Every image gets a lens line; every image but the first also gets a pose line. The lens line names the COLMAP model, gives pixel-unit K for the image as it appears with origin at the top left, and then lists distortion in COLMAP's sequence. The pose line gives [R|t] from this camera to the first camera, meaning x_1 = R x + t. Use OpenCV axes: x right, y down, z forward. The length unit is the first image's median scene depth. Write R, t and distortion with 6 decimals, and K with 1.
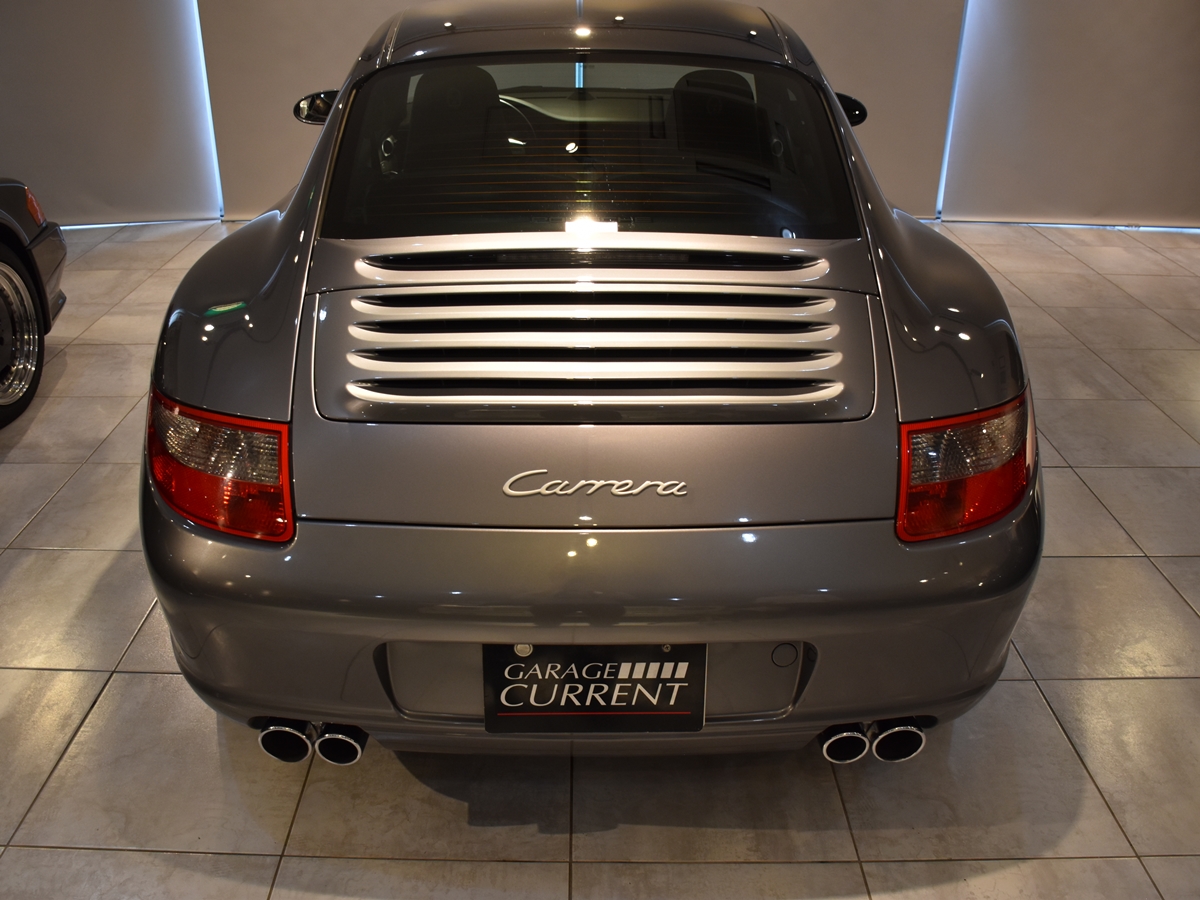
lens RADIAL K [[1063.4, 0, 575.2], [0, 1063.4, 451.6], [0, 0, 1]] dist [-0.154641, 0.096597]
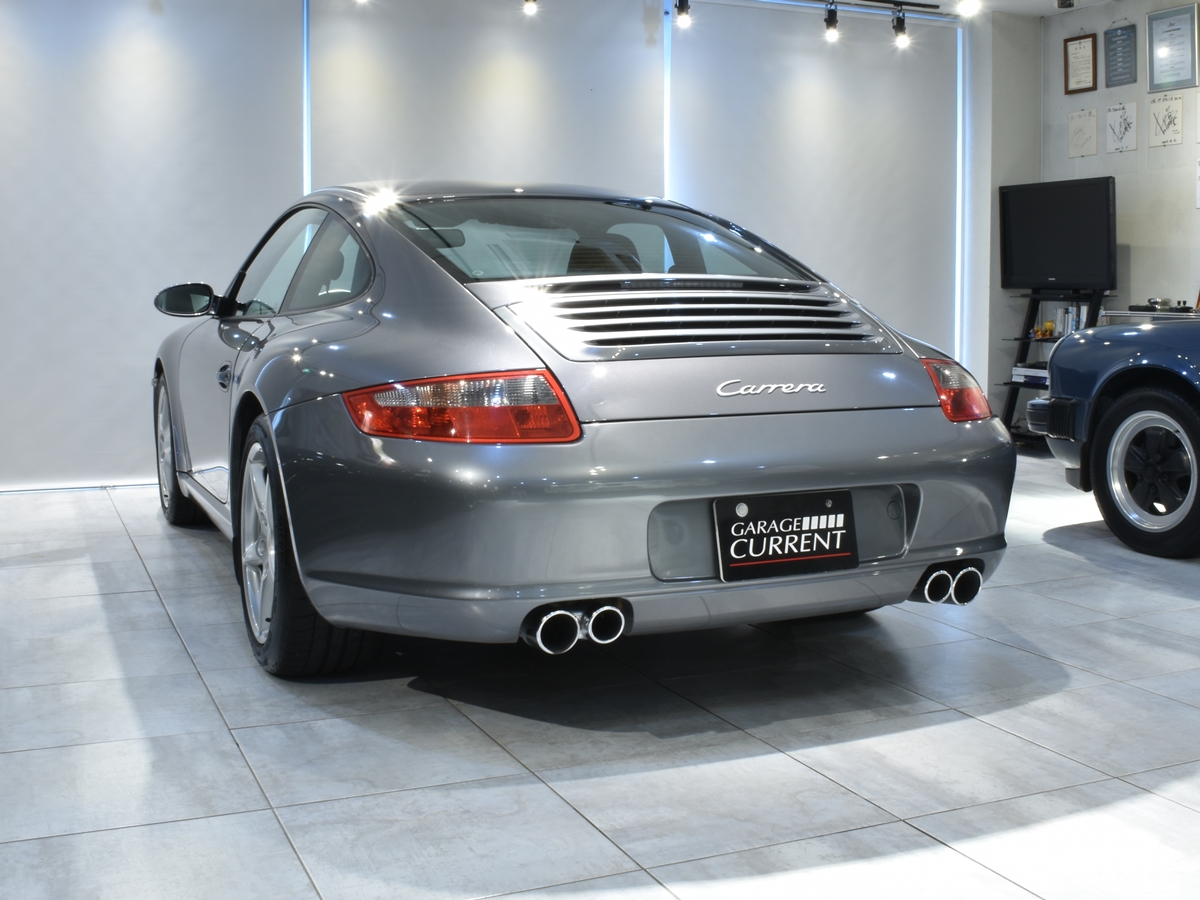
lens RADIAL K [[1386.1, 0, 599.0], [0, 1386.1, 381.5], [0, 0, 1]] dist [-0.134573, 0.038797]
pose [[0.914374, -0.030130, 0.403748, -0.923522], [0.184297, 0.918895, -0.348806, 0.615015], [-0.360492, 0.393349, 0.845767, -0.506780]]
